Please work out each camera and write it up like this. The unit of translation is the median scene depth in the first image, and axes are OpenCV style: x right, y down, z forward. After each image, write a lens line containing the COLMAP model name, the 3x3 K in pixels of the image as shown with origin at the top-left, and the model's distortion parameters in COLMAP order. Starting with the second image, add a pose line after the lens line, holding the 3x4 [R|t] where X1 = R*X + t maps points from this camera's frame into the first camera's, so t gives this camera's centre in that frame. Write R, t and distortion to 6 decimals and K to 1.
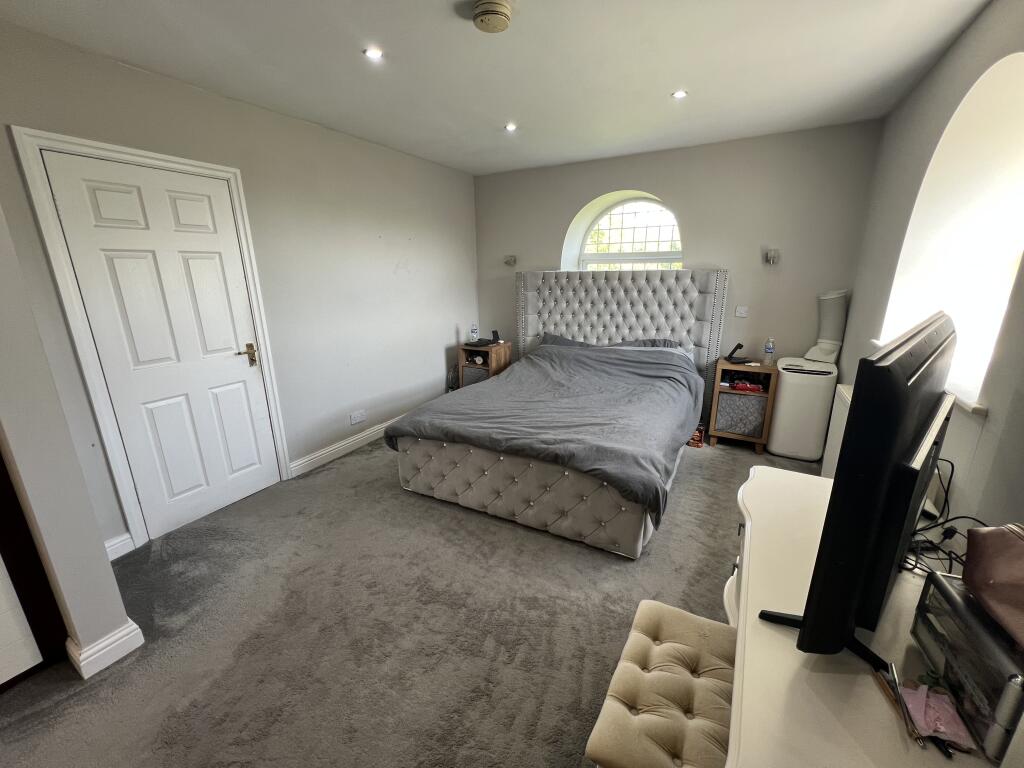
lens RADIAL K [[408.6, 0, 509.7], [0, 408.6, 381.7], [0, 0, 1]] dist [-0.000647, -0.000058]
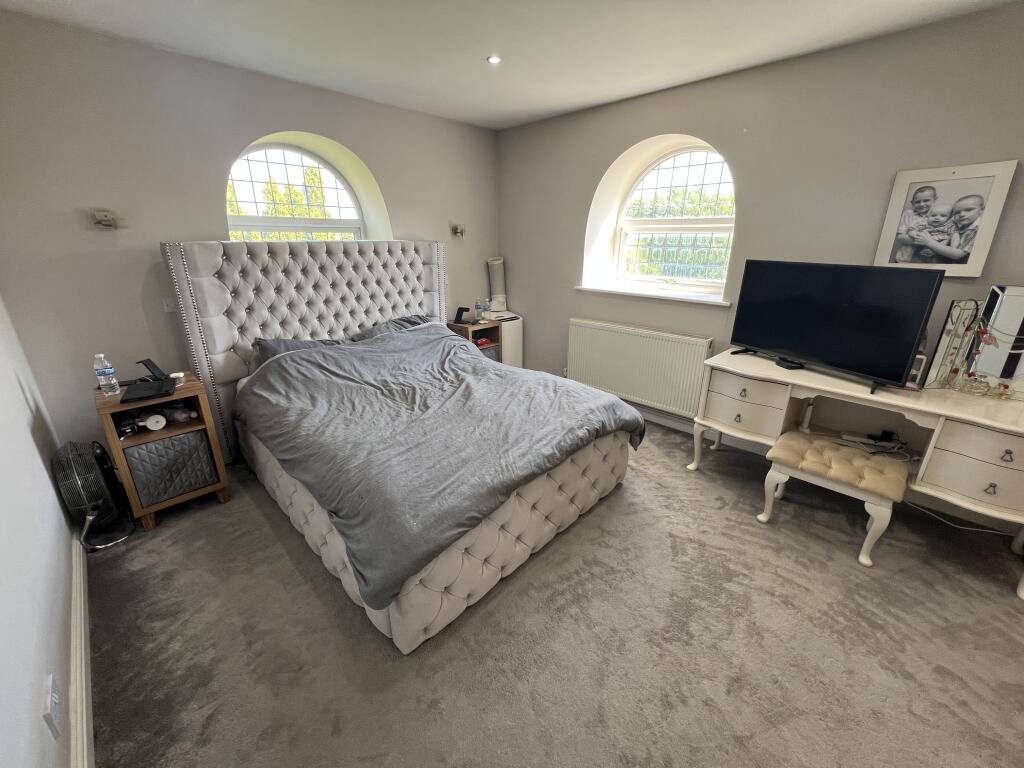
lens RADIAL K [[408.6, 0, 509.7], [0, 408.6, 381.7], [0, 0, 1]] dist [-0.000647, -0.000058]
pose [[0.266429, -0.305452, 0.914174, -0.579430], [0.252258, 0.937495, 0.239725, -0.159345], [-0.930259, 0.166738, 0.326829, 0.618362]]
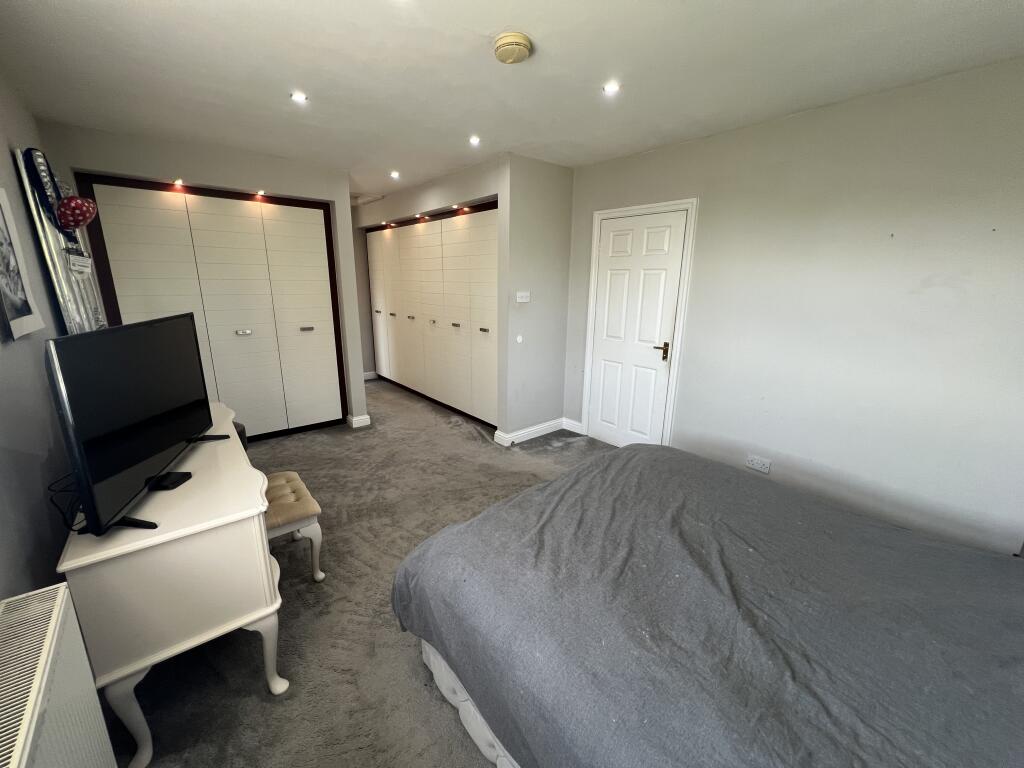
lens RADIAL K [[408.6, 0, 509.7], [0, 408.6, 381.7], [0, 0, 1]] dist [-0.000647, -0.000058]
pose [[-0.340079, 0.237882, -0.909812, 0.593873], [-0.256415, 0.907361, 0.333087, -0.245201], [0.904764, 0.346565, -0.247578, 0.824014]]
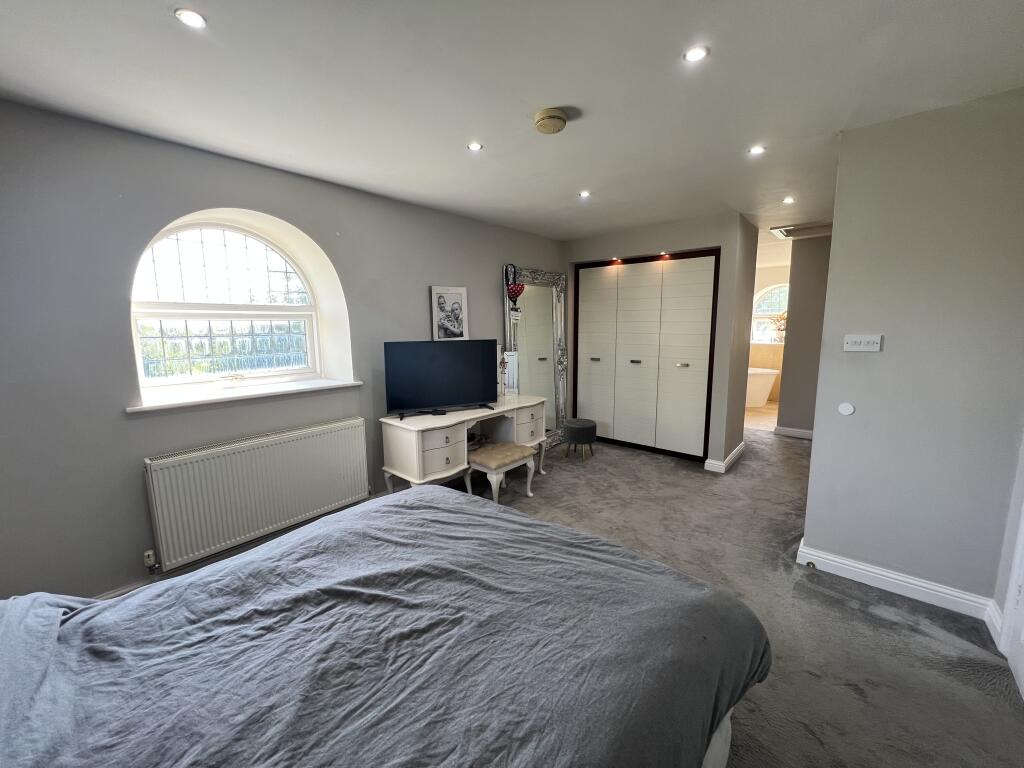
lens RADIAL K [[411.0, 0, 509.3], [0, 411.0, 381.2], [0, 0, 1]] dist [-0.001354, 0.000057]
pose [[-0.981462, -0.005039, 0.191590, -0.086362], [0.071720, 0.917368, 0.391527, -0.355281], [-0.177731, 0.398009, -0.900000, 1.289416]]
